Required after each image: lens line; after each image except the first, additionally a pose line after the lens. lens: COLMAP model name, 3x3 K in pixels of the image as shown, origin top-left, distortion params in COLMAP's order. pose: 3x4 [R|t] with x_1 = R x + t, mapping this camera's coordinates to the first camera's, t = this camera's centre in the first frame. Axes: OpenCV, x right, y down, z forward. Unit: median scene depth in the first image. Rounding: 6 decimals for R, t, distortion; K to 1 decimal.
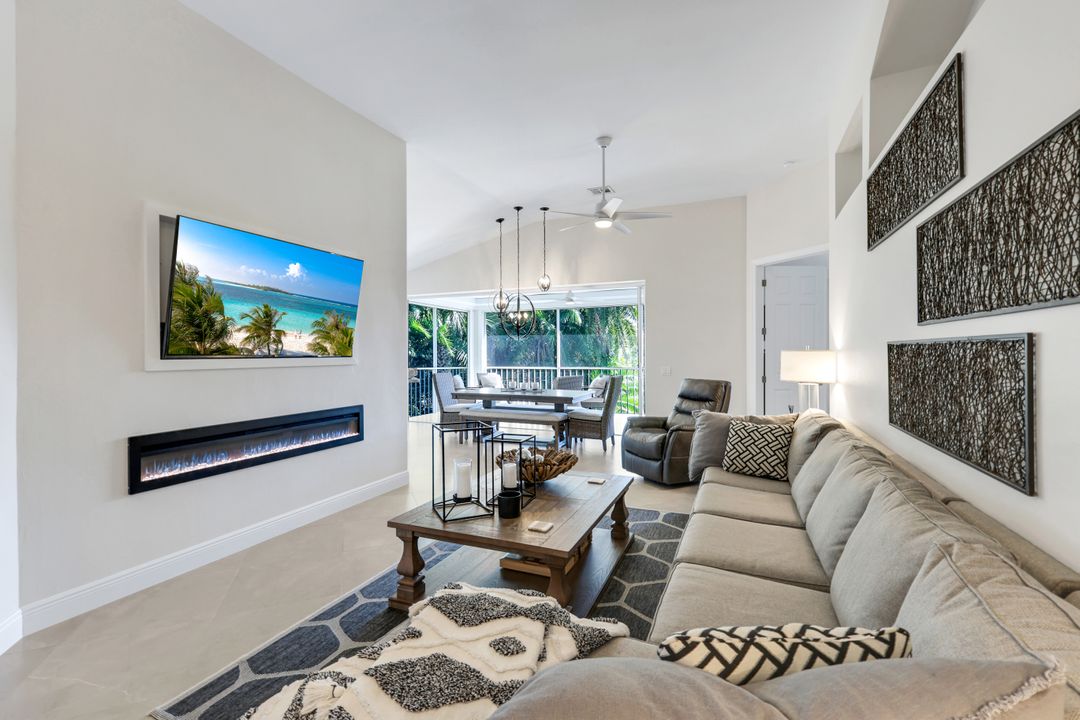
lens RADIAL K [[490.4, 0, 538.7], [0, 490.4, 359.9], [0, 0, 1]] dist [0.014737, -0.002233]
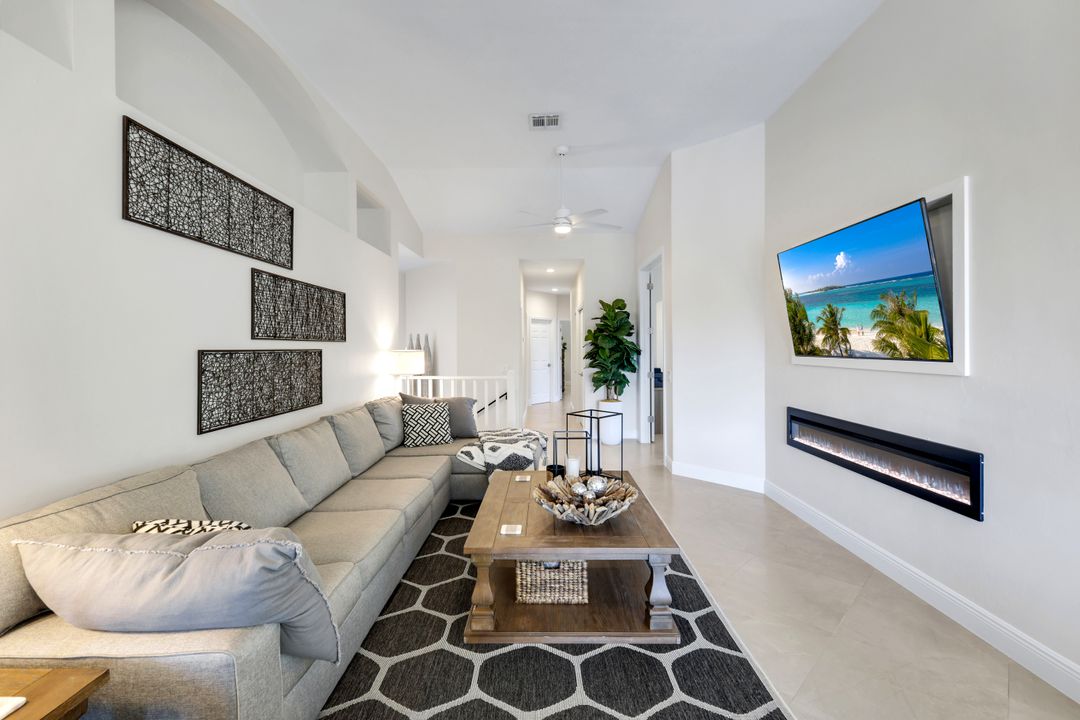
lens RADIAL K [[490.4, 0, 564.3], [0, 490.4, 345.5], [0, 0, 1]] dist [0.014737, -0.002233]
pose [[-0.929839, 0.001197, -0.367965, 0.304469], [0.003944, 0.999970, -0.006714, -0.024236], [0.367946, -0.007694, -0.929815, 1.687600]]
